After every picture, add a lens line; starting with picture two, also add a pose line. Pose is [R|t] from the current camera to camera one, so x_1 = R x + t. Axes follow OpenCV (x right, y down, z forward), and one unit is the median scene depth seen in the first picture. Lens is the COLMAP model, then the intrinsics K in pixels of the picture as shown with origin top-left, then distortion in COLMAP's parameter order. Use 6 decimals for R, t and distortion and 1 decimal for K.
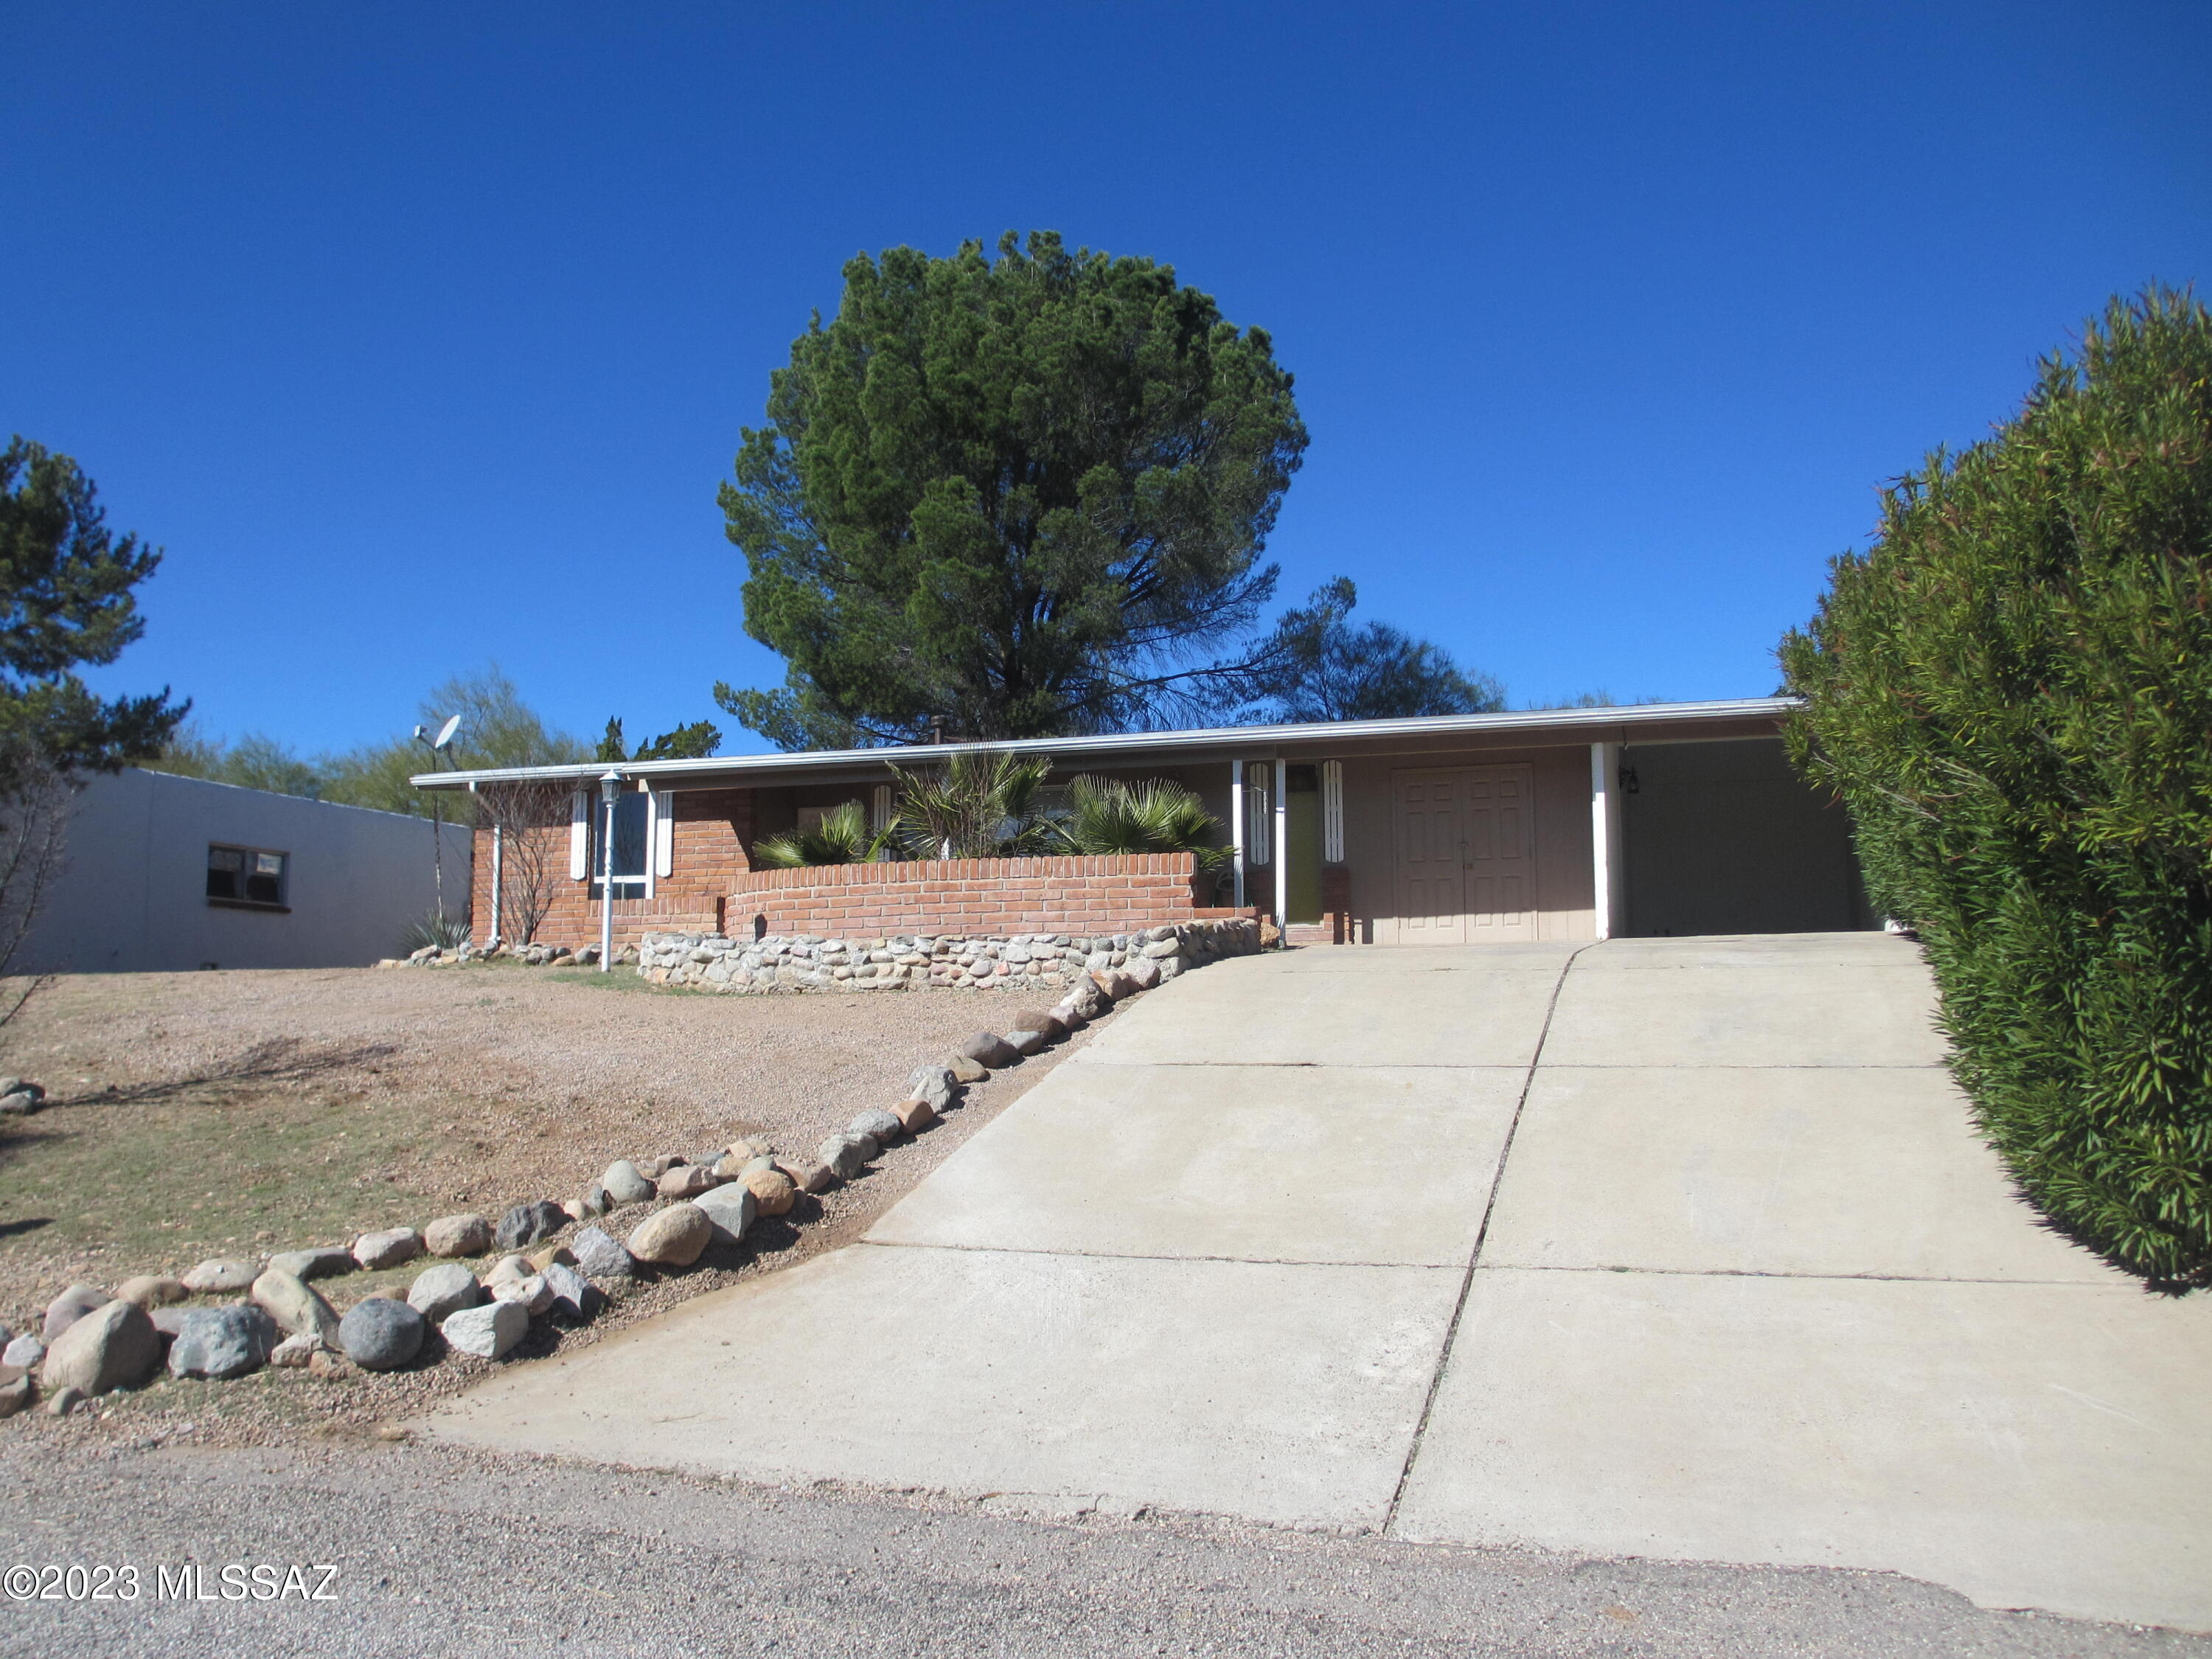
lens RADIAL K [[1876.2, 0, 1126.9], [0, 1876.2, 849.7], [0, 0, 1]] dist [-0.030960, 0.004853]
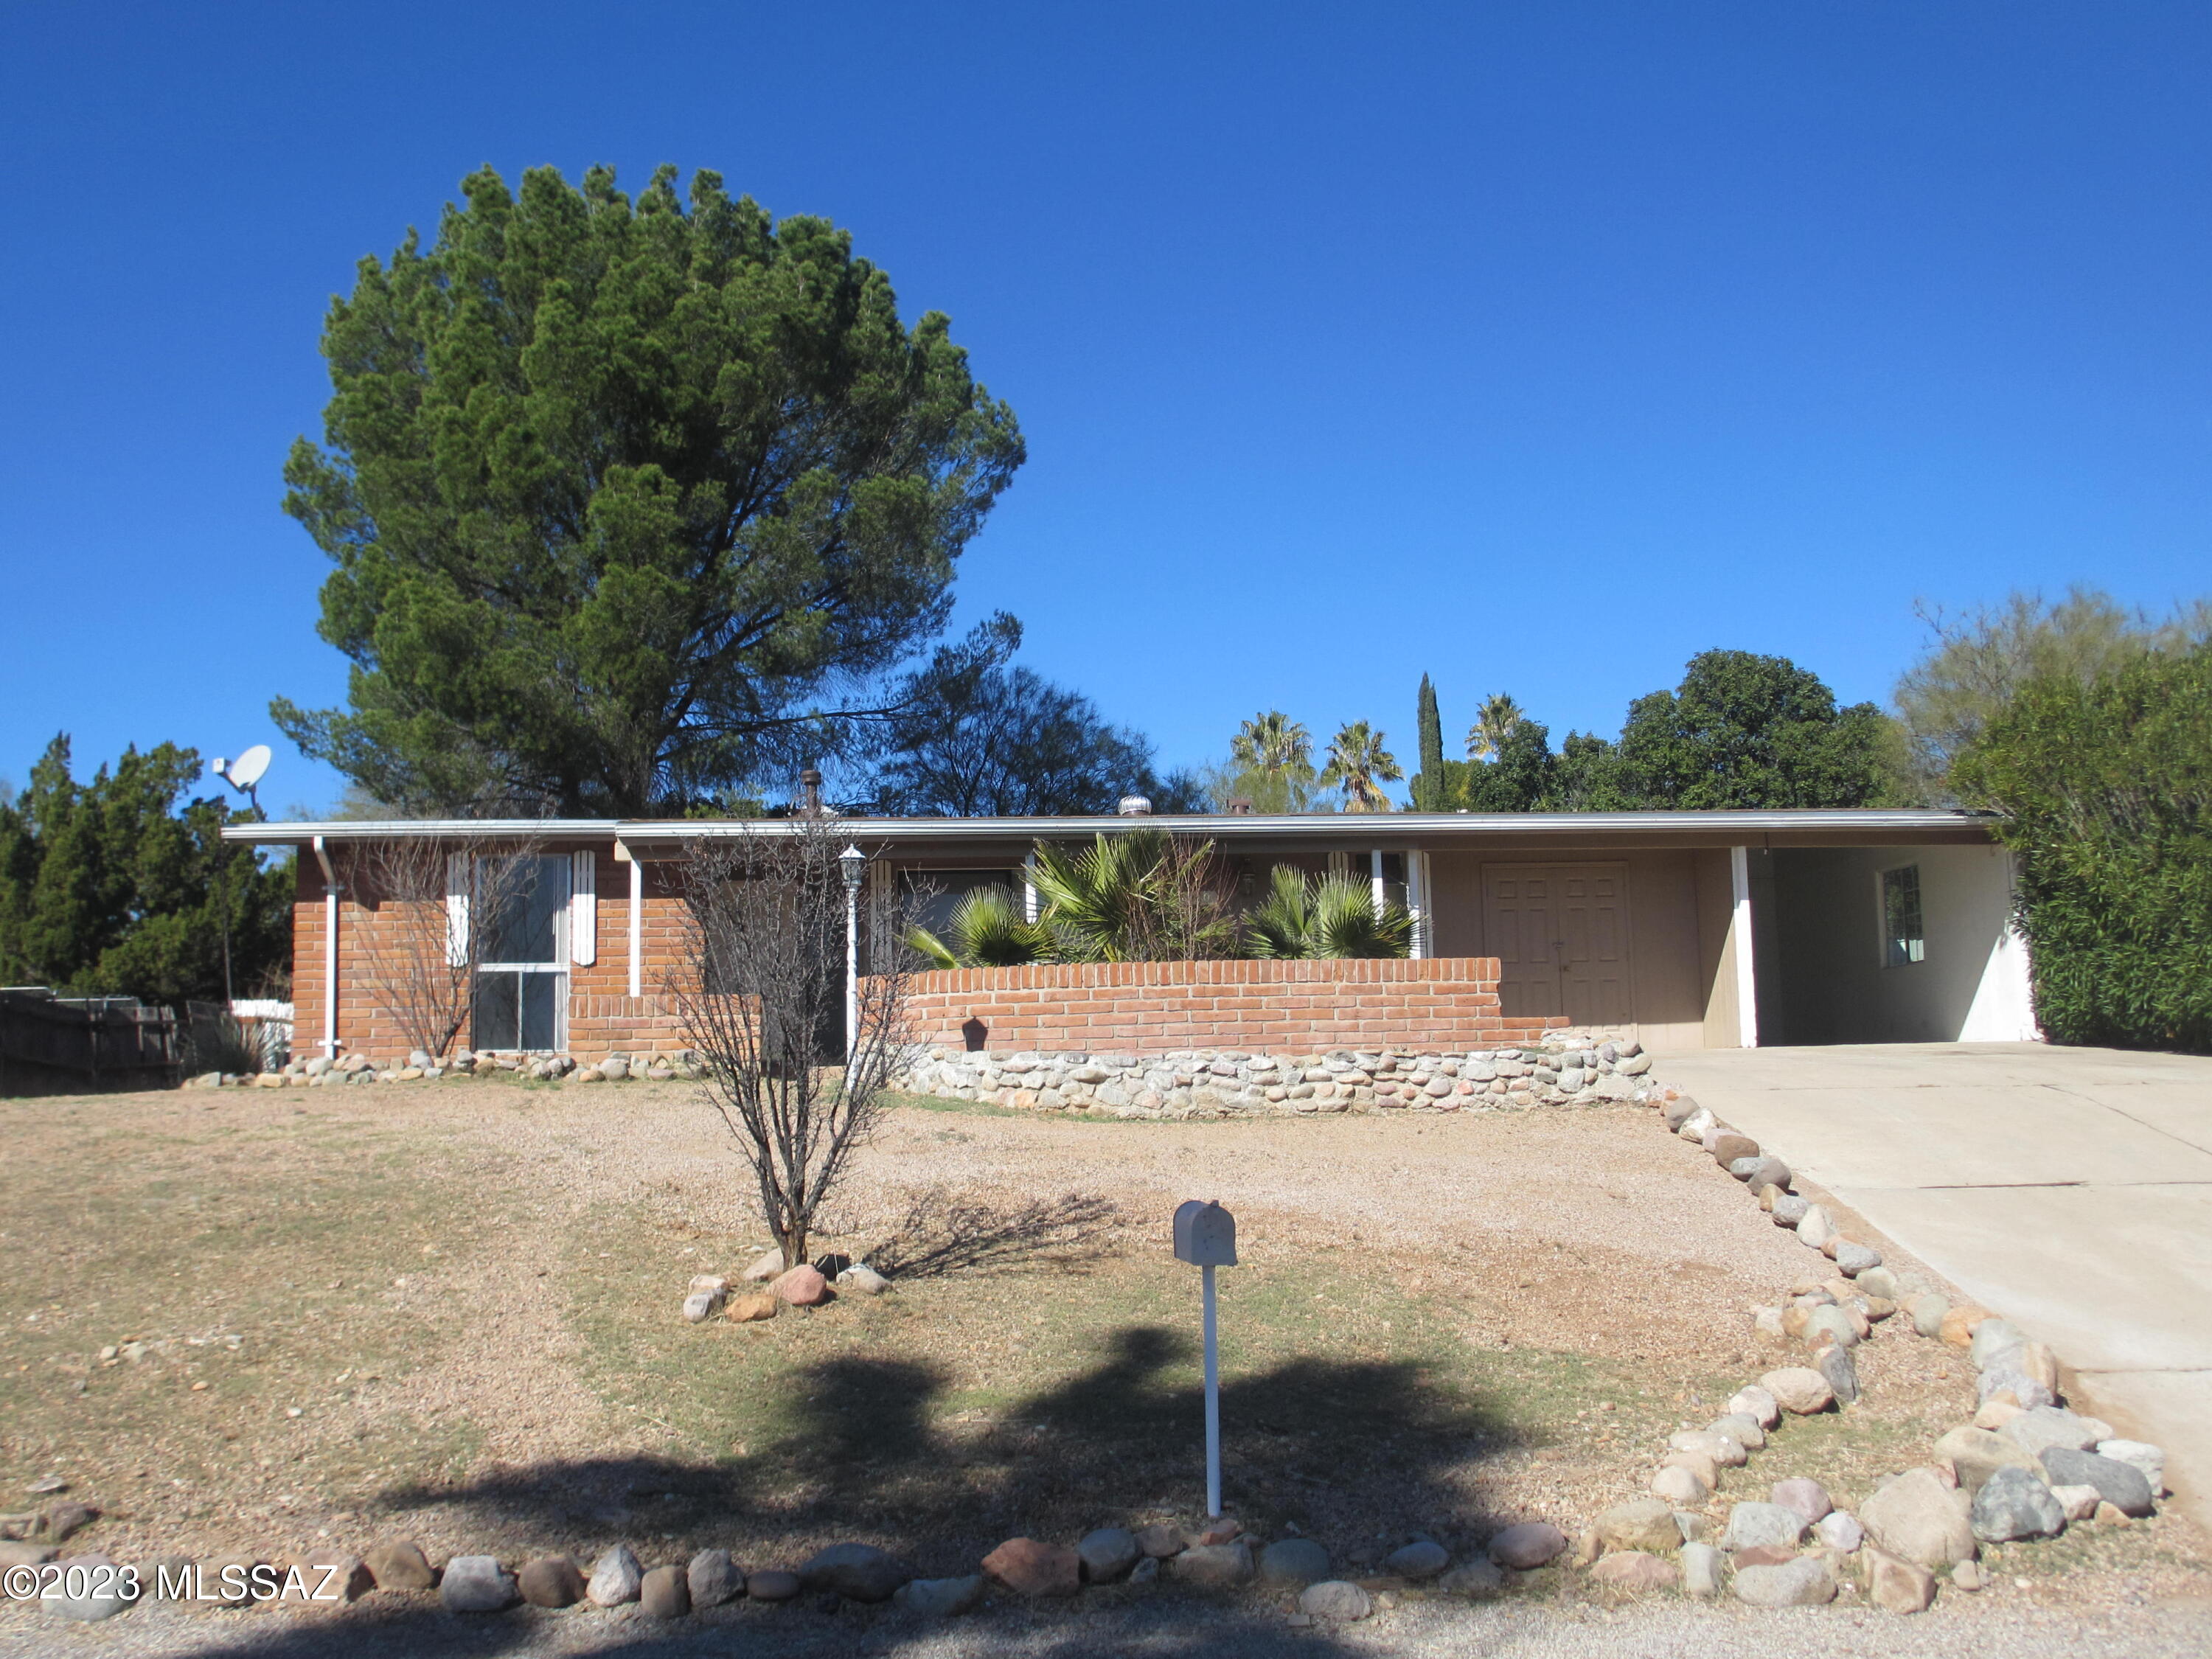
lens RADIAL K [[2293.3, 0, 1125.8], [0, 2293.3, 833.5], [0, 0, 1]] dist [-0.008355, 0.000000]
pose [[0.924325, 0.033537, 0.380128, -0.268603], [-0.020552, 0.999060, -0.038169, -0.006083], [-0.381051, 0.027468, 0.924146, 0.008697]]
